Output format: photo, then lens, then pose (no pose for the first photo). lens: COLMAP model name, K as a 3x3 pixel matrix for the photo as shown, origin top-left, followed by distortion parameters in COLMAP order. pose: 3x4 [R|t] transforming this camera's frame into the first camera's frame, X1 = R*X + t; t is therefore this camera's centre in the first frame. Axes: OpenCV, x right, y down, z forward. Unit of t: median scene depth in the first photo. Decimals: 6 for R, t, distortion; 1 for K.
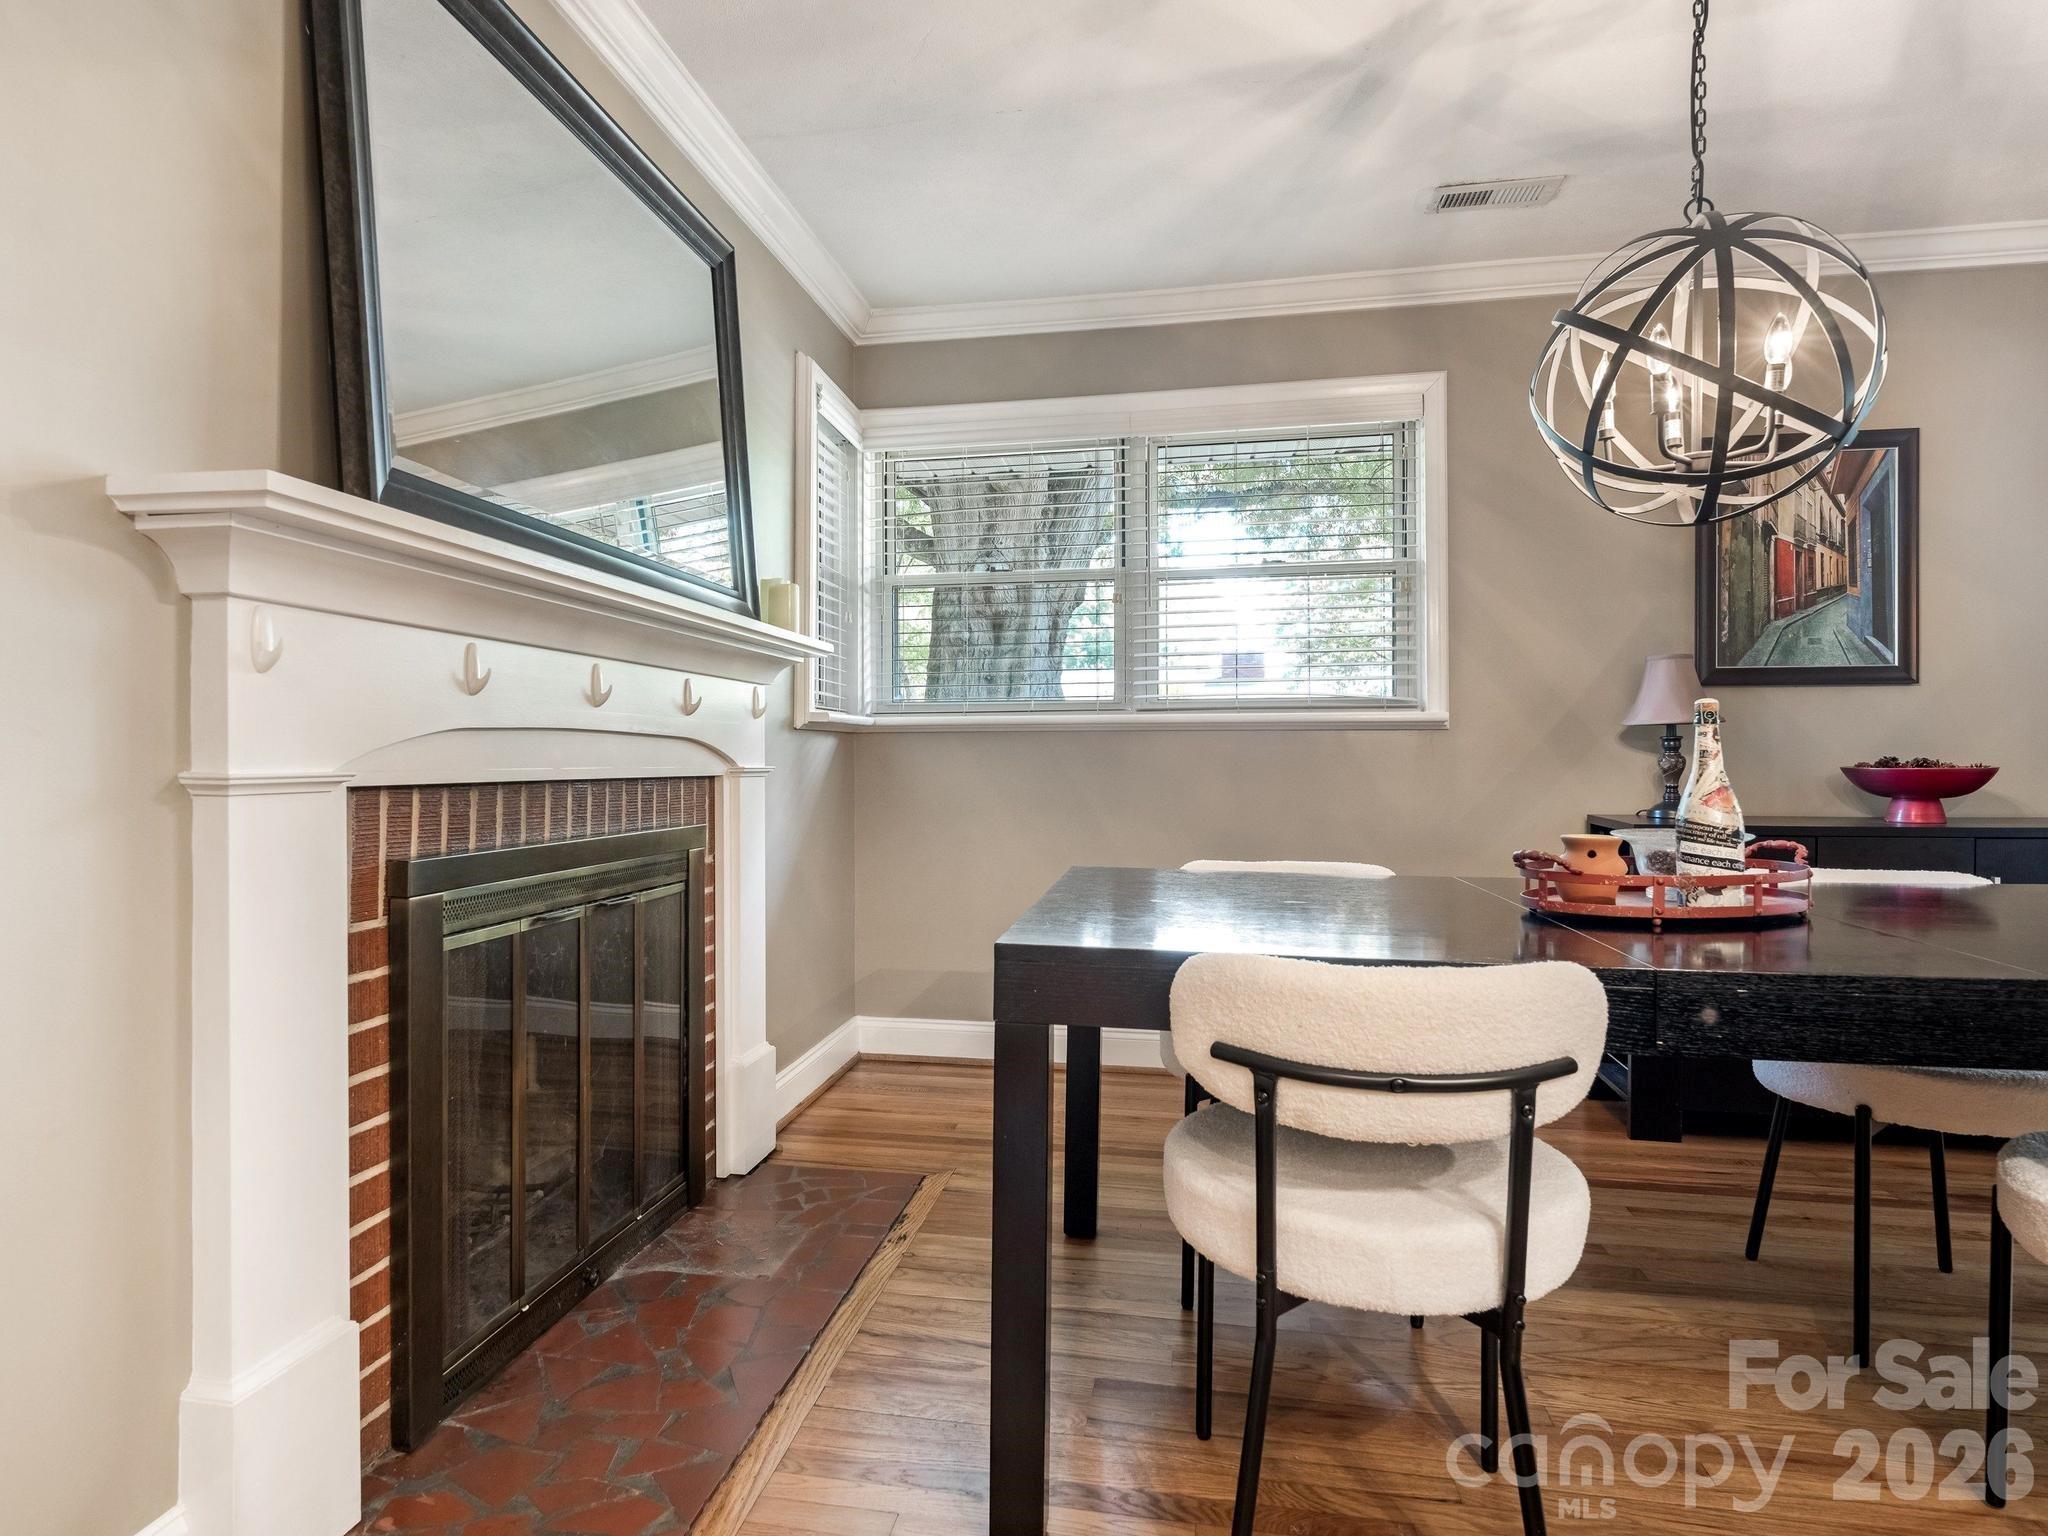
lens RADIAL K [[1226.5, 0, 966.1], [0, 1226.5, 759.6], [0, 0, 1]] dist [0.003594, 0.000918]
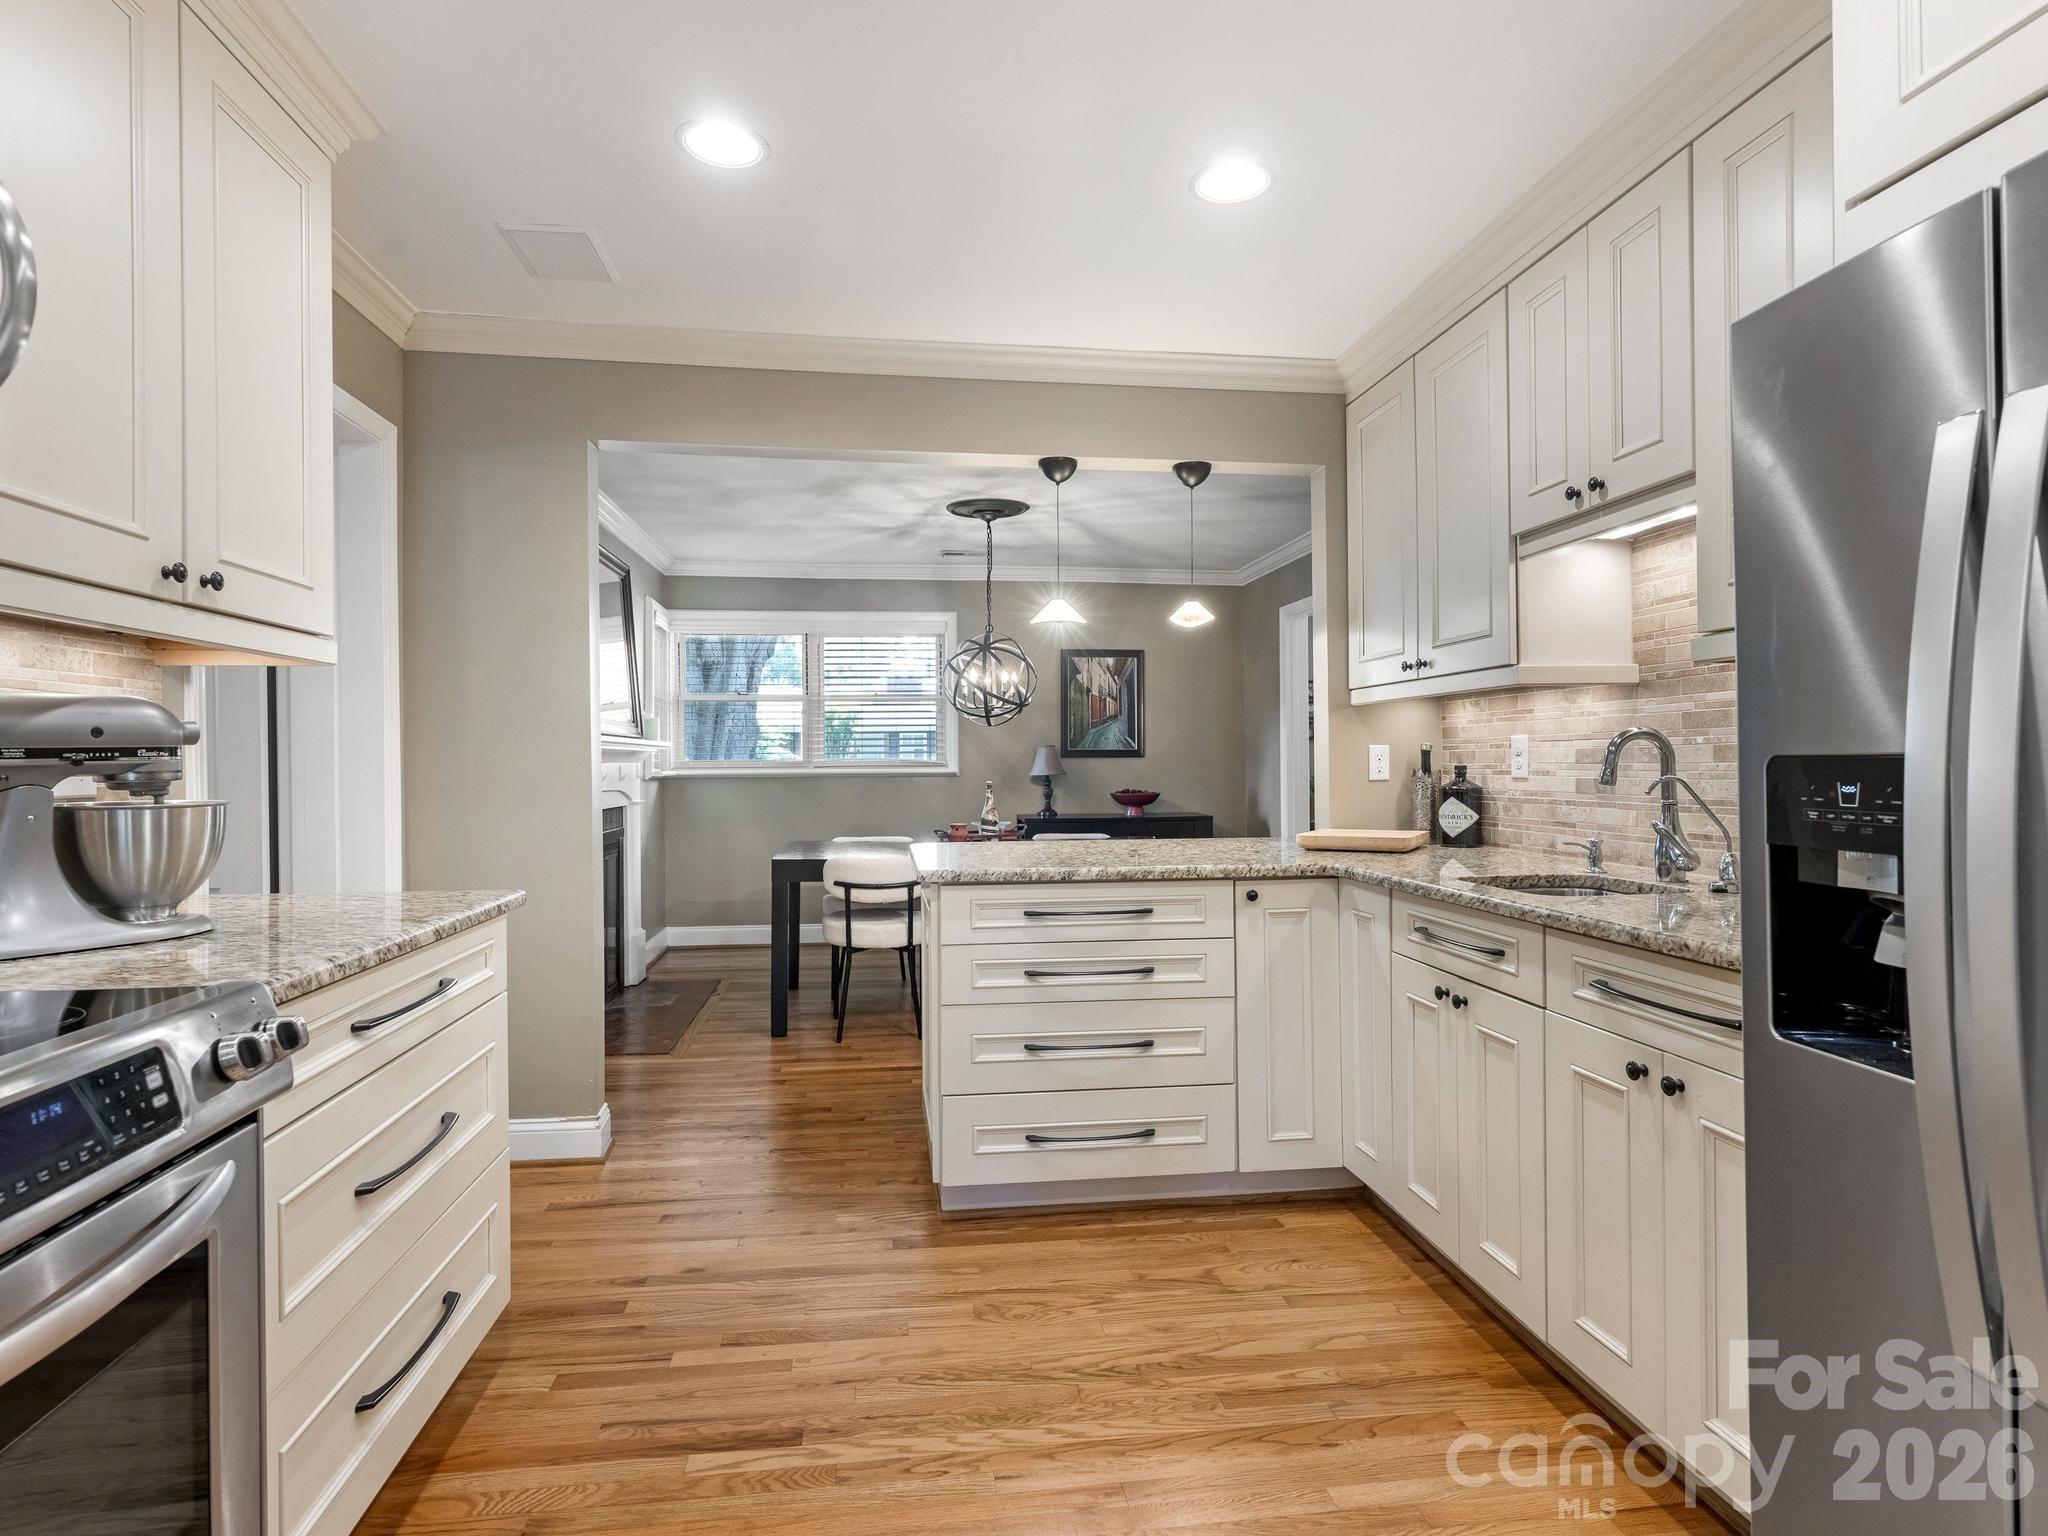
lens RADIAL K [[1087.6, 0, 1034.1], [0, 1087.6, 757.2], [0, 0, 1]] dist [0.000346, -0.000131]
pose [[0.943926, -0.002265, 0.330150, -0.126152], [0.004510, 0.999972, -0.006037, -0.050077], [-0.330127, 0.007187, 0.943909, -0.929086]]
